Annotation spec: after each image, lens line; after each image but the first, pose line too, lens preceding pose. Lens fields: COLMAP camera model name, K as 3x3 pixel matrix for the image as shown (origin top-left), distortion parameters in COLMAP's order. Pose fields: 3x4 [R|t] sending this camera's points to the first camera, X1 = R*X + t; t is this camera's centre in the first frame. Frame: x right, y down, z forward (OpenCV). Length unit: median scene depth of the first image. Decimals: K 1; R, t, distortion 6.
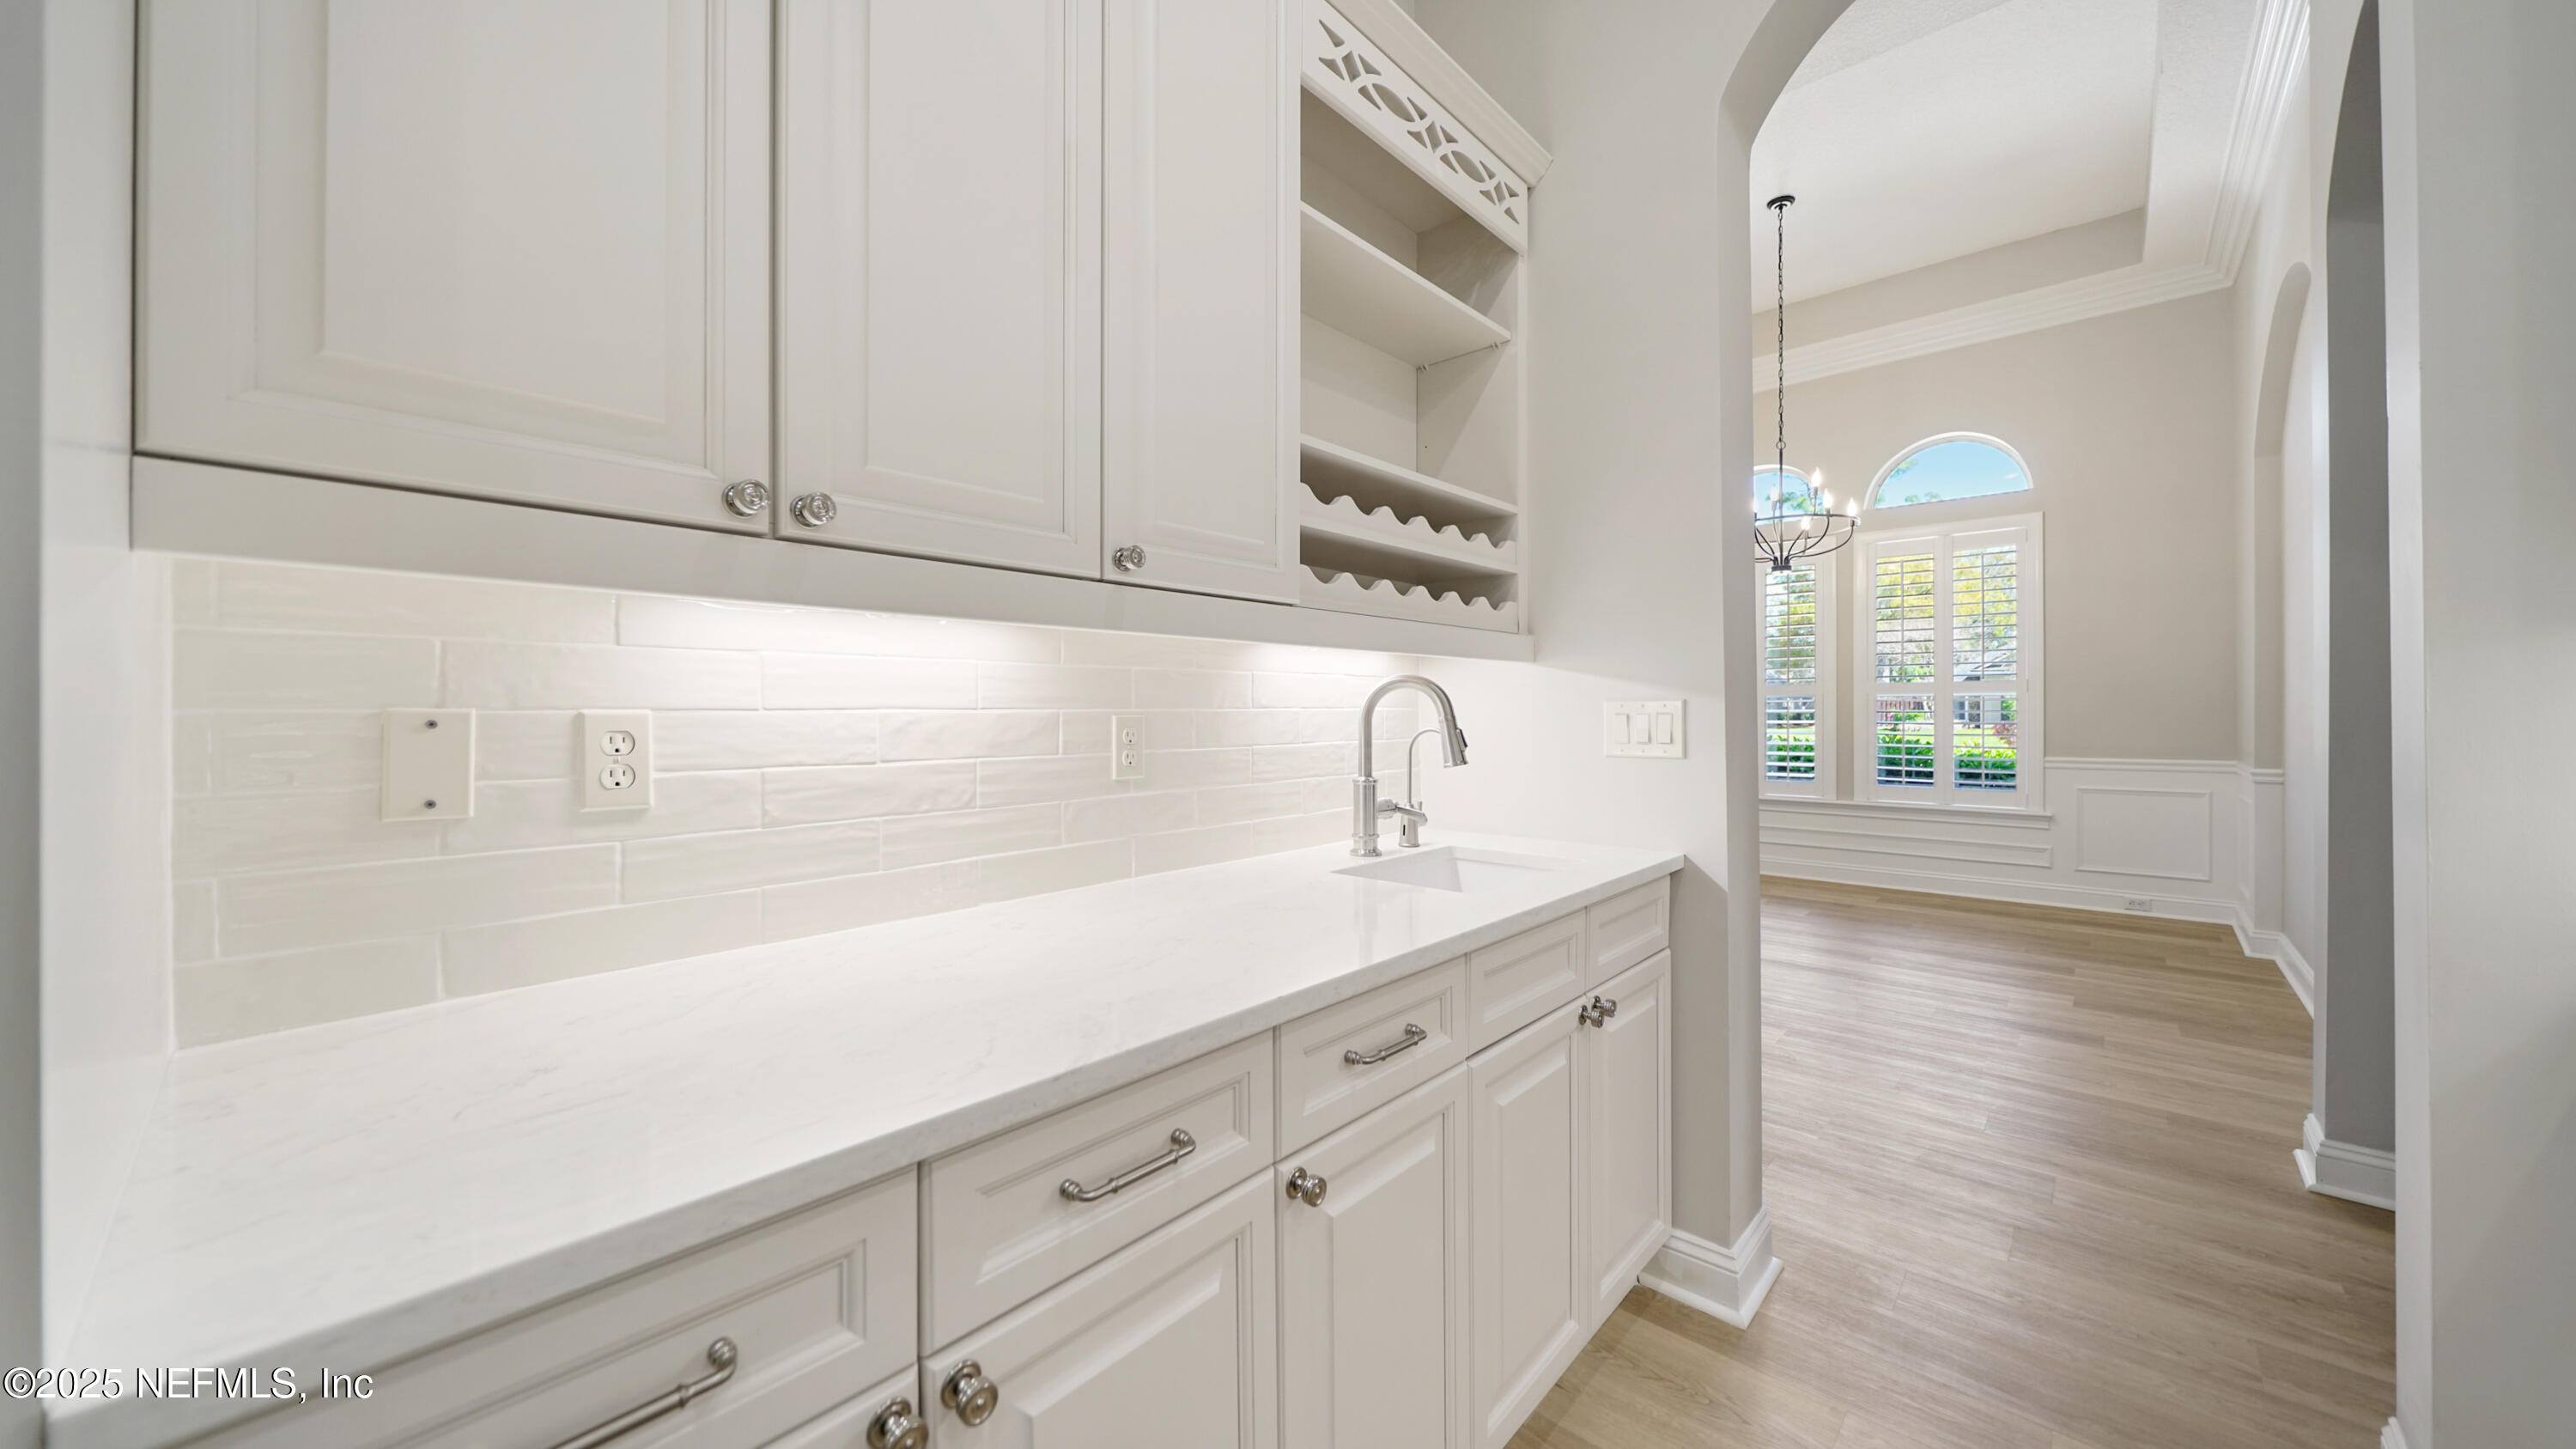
lens RADIAL K [[893.9, 0, 1283.3], [0, 893.9, 706.8], [0, 0, 1]] dist [-0.001547, -0.003403]
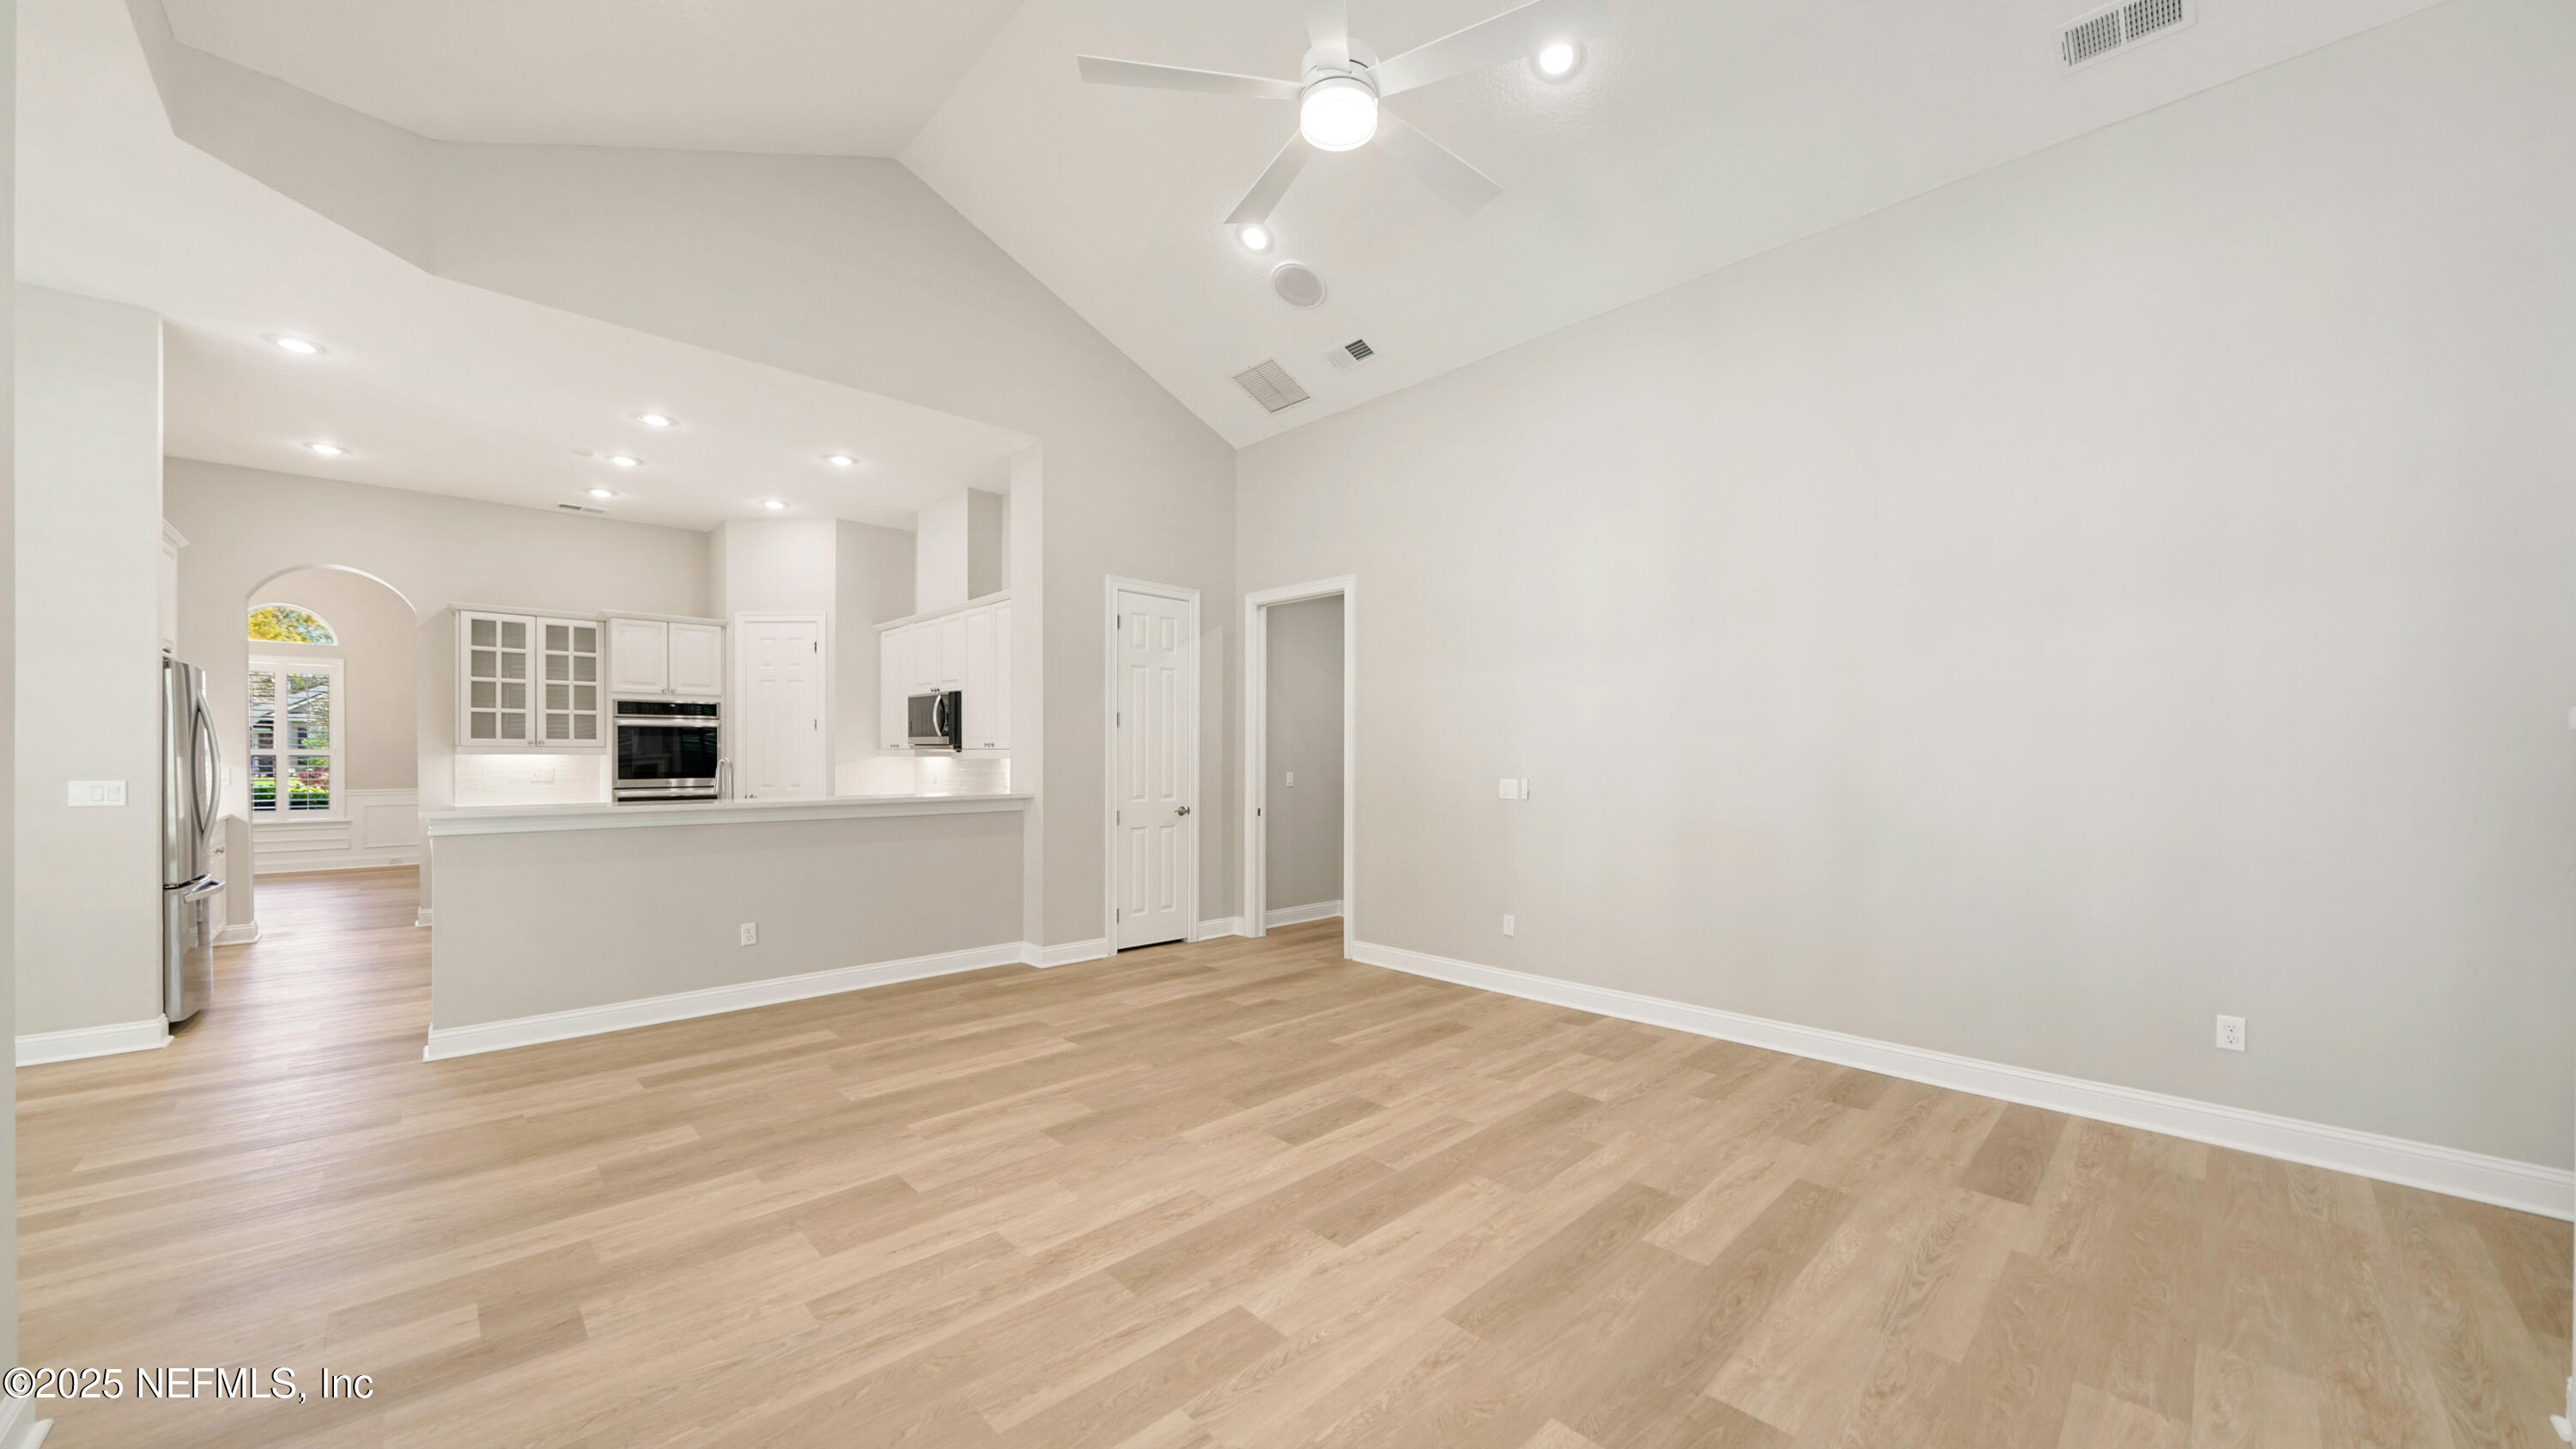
lens RADIAL K [[912.8, 0, 1273.4], [0, 912.8, 771.0], [0, 0, 1]] dist [-0.000675, -0.003473]
pose [[0.068769, -0.011996, 0.997560, -2.506923], [-0.008596, 0.999883, 0.012617, -0.067372], [-0.997596, -0.009442, 0.068658, -2.946047]]
